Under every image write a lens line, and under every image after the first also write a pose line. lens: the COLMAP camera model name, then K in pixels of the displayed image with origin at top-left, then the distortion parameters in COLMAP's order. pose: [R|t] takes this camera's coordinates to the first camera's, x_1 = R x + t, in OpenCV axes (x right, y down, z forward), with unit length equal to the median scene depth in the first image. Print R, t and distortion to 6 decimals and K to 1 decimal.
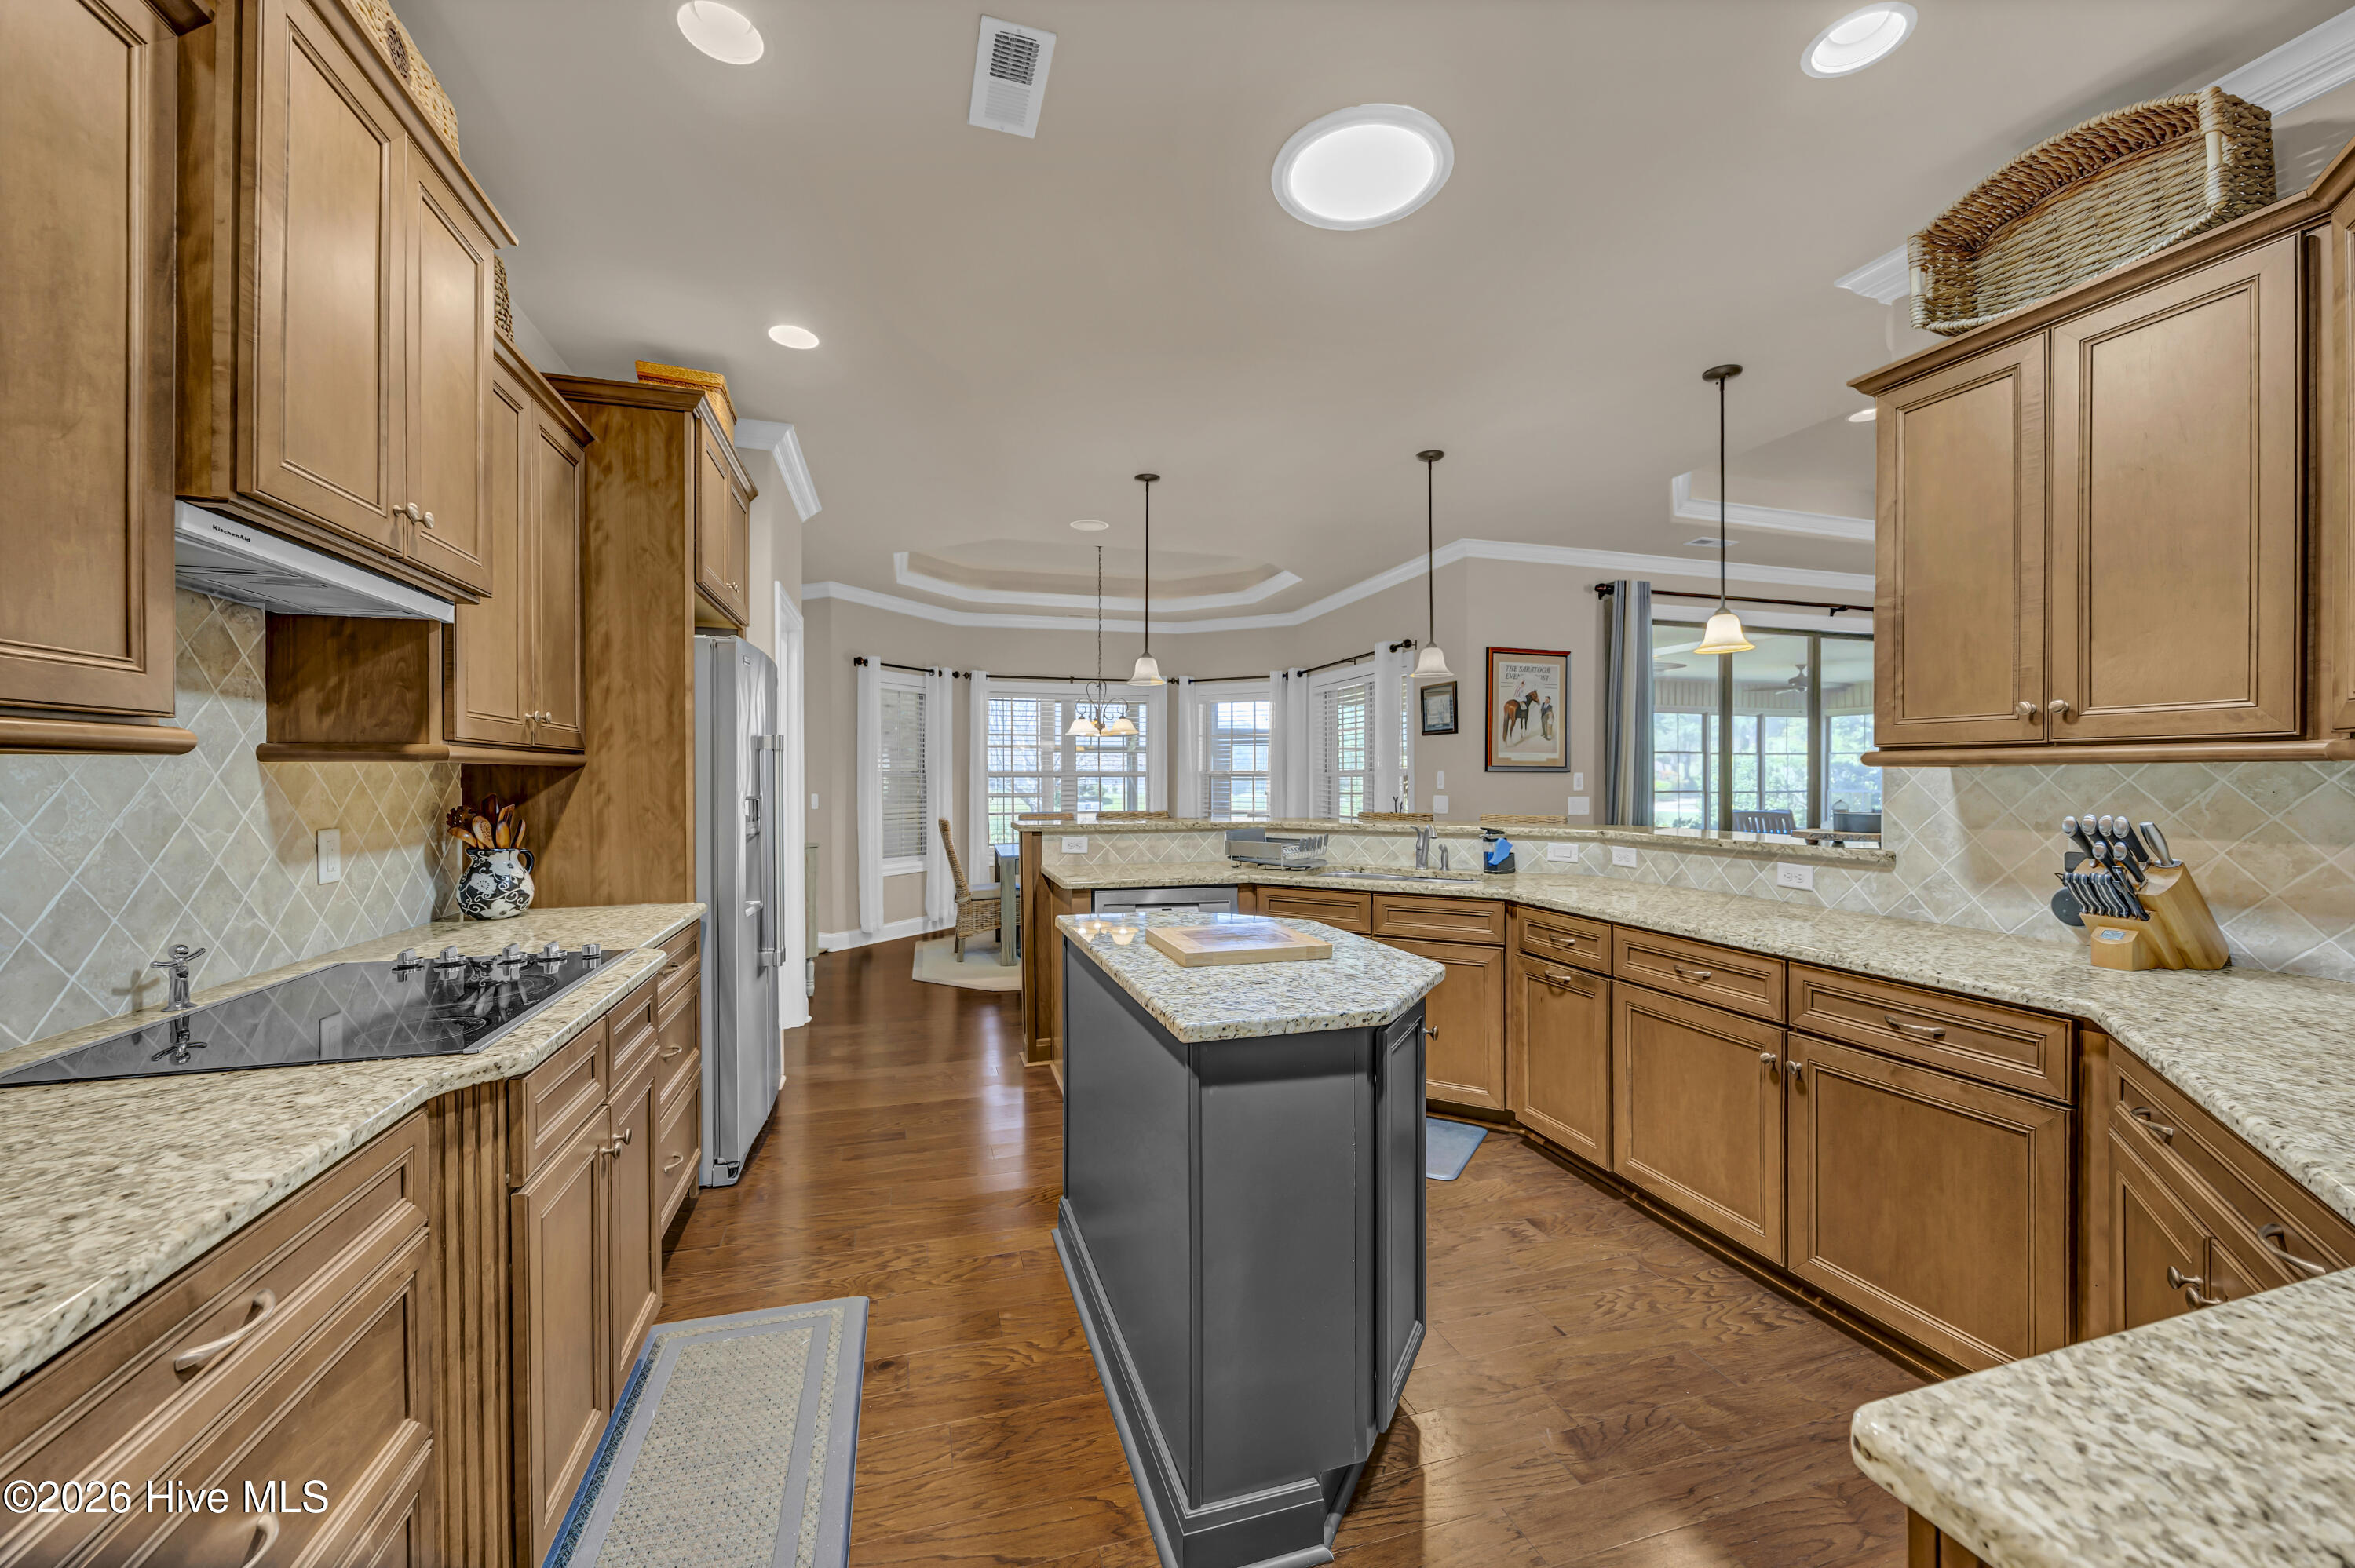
lens RADIAL K [[911.9, 0, 1184.8], [0, 911.9, 781.4], [0, 0, 1]] dist [0.000131, -0.000065]
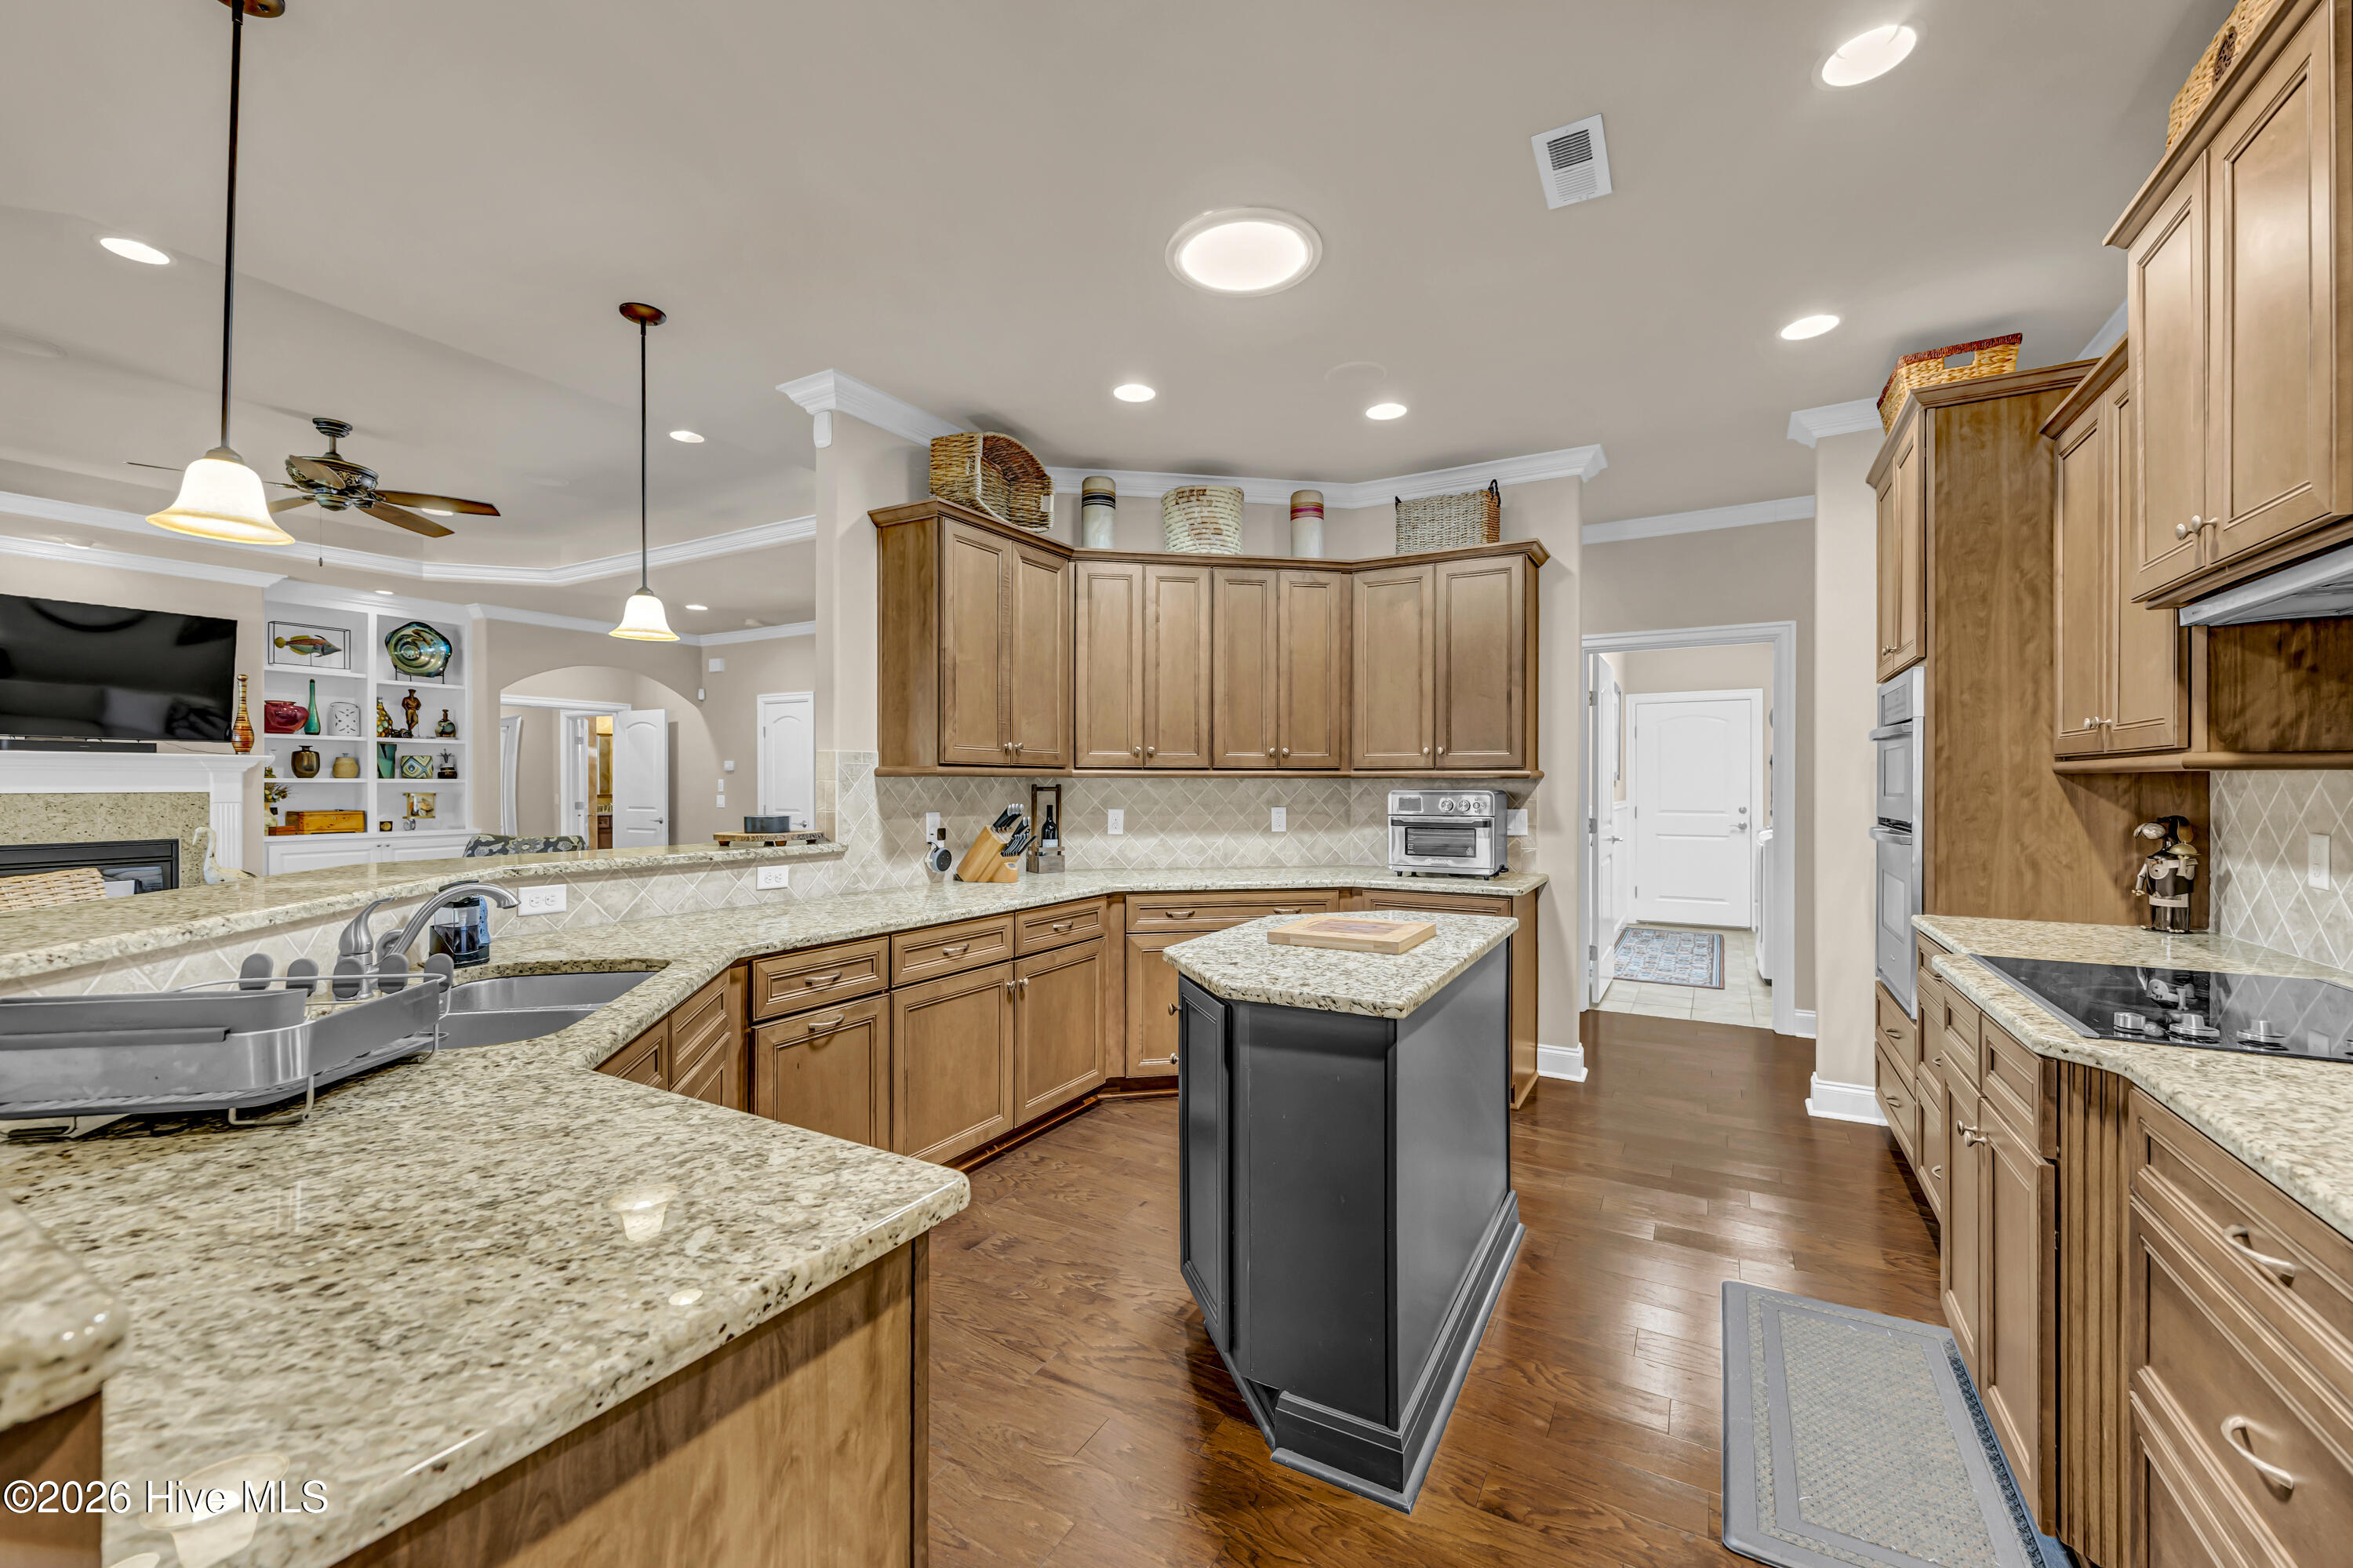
lens RADIAL K [[911.2, 0, 1182.0], [0, 911.2, 781.4], [0, 0, 1]] dist [0.000131, -0.000065]
pose [[-0.681110, 0.002356, 0.732177, -0.308045], [0.002880, 0.999996, -0.000539, -0.004311], [-0.732176, 0.001741, -0.681114, 0.964414]]
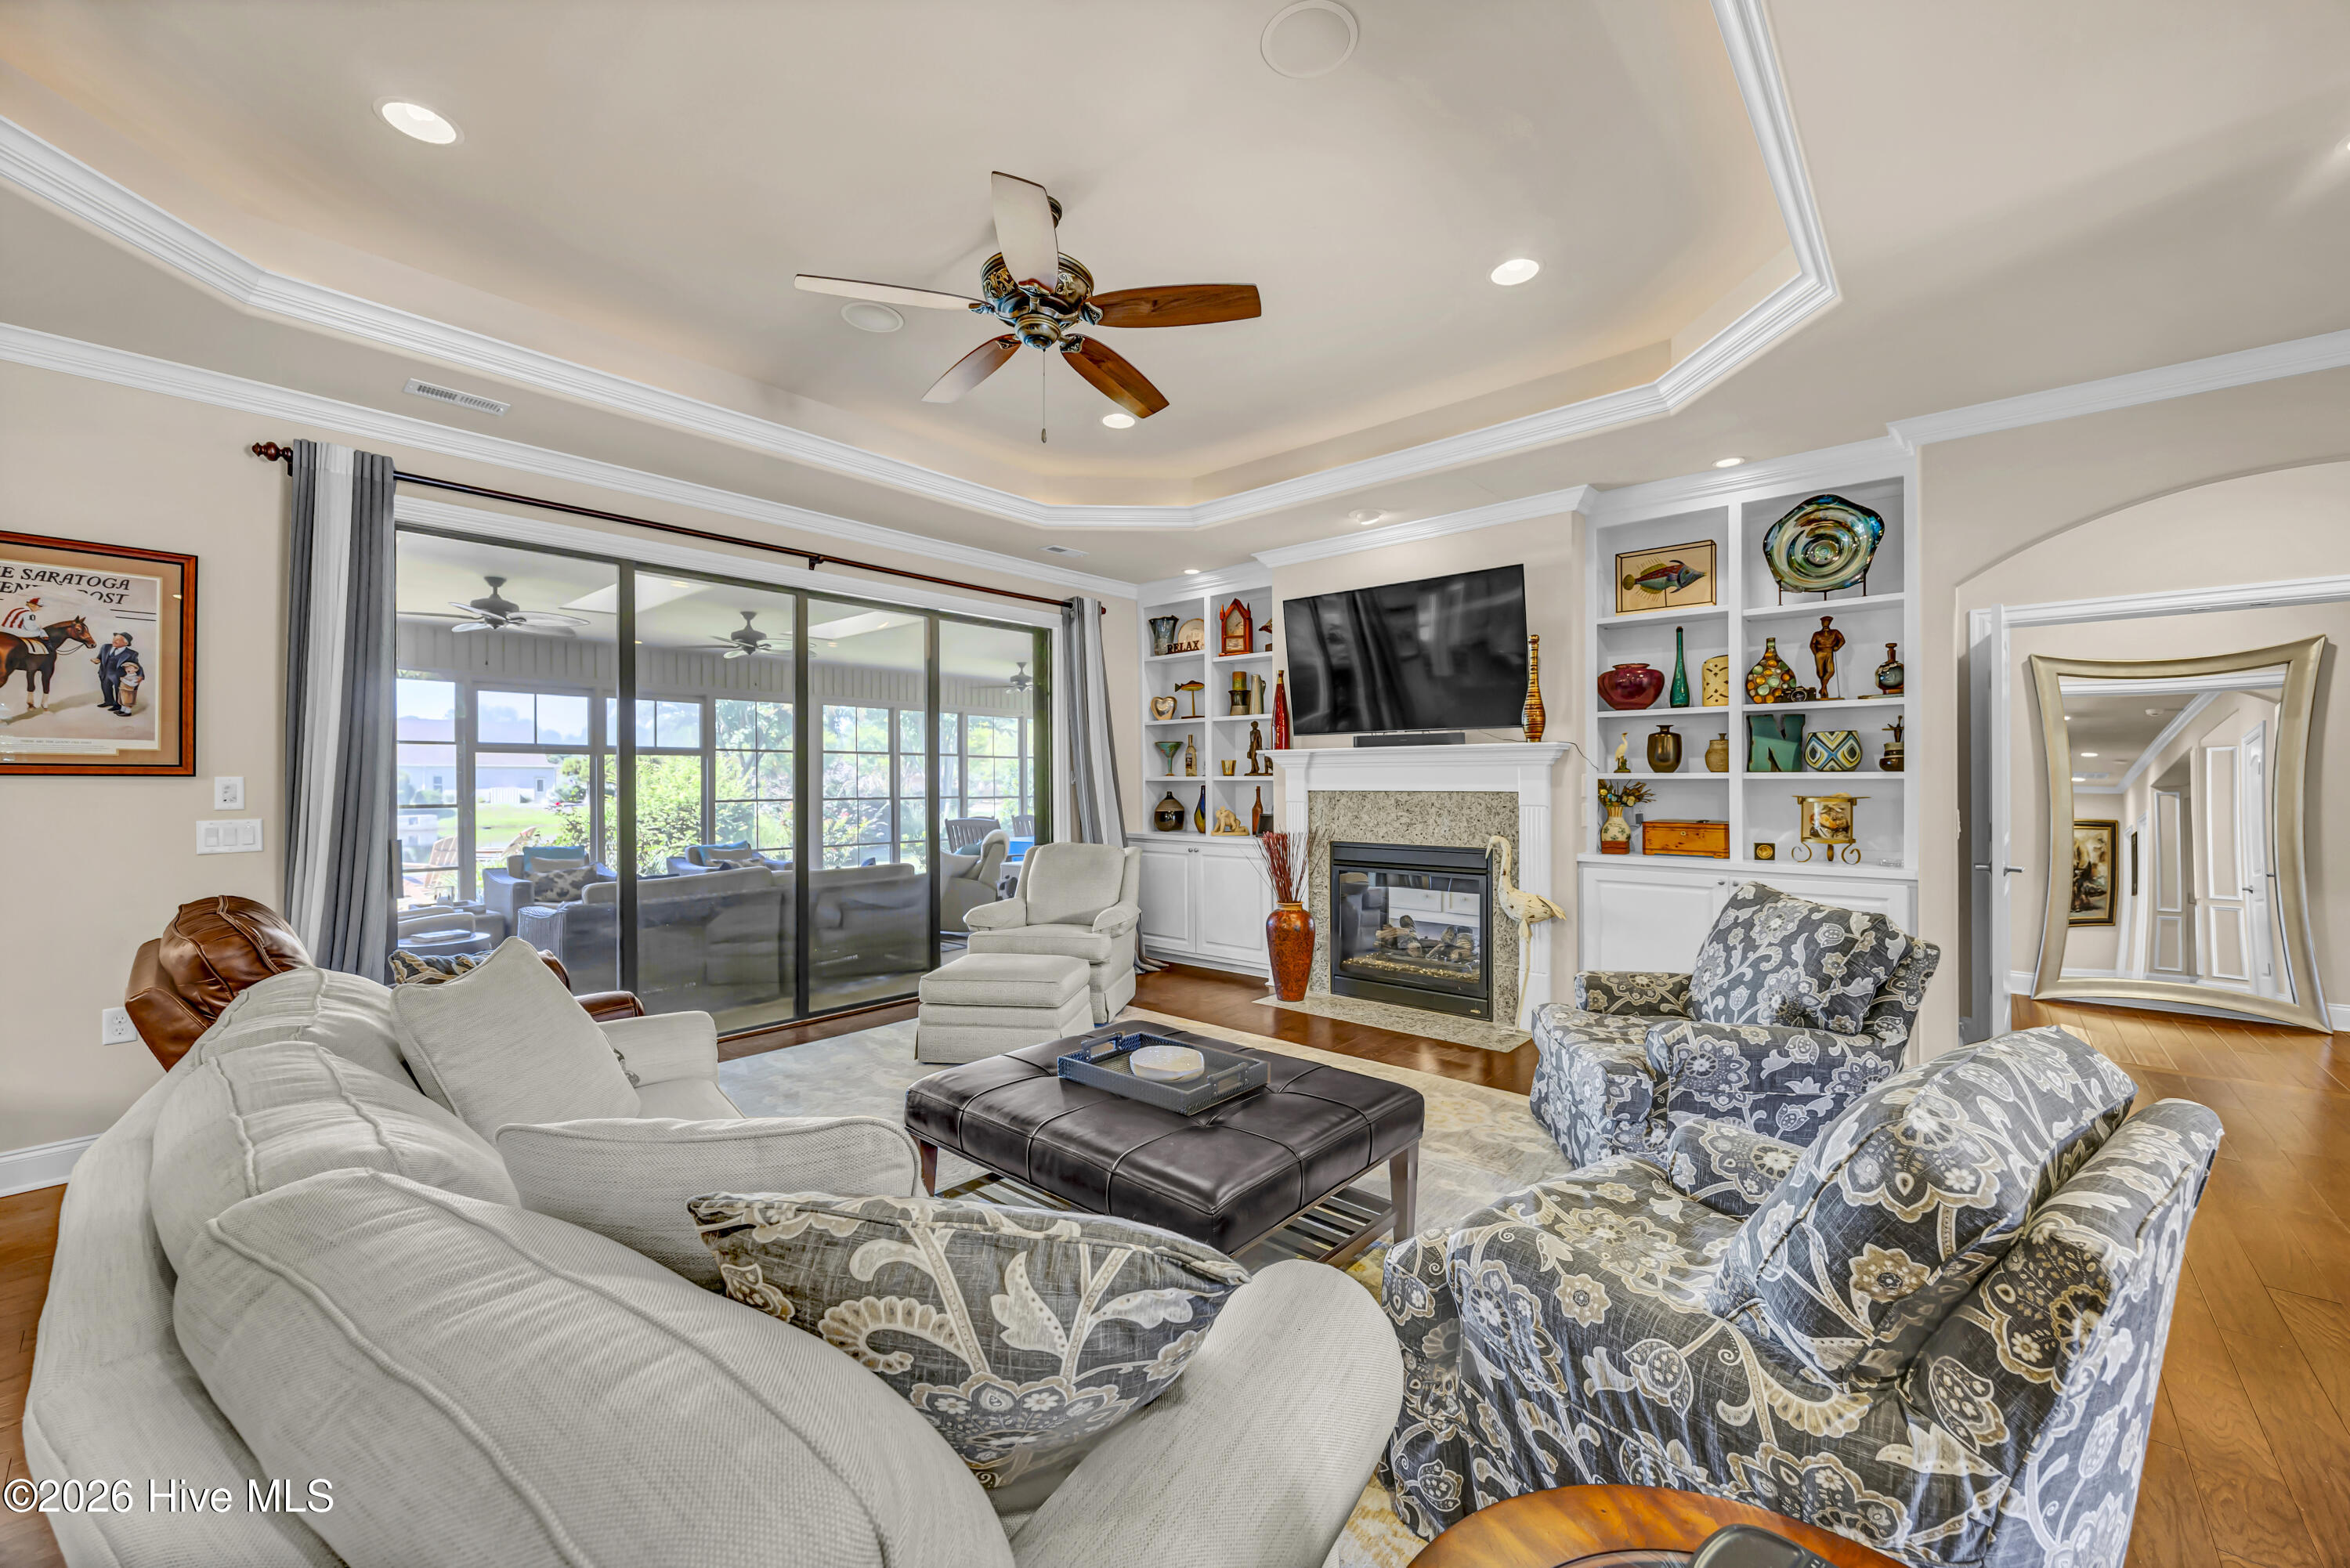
lens RADIAL K [[910.0, 0, 1178.4], [0, 910.0, 777.8], [0, 0, 1]] dist [0.000131, -0.000065]
pose [[0.856154, 0.000215, 0.516720, 0.932993], [0.004144, 0.999965, -0.007283, -0.003160], [-0.516704, 0.008377, 0.856123, 0.321287]]
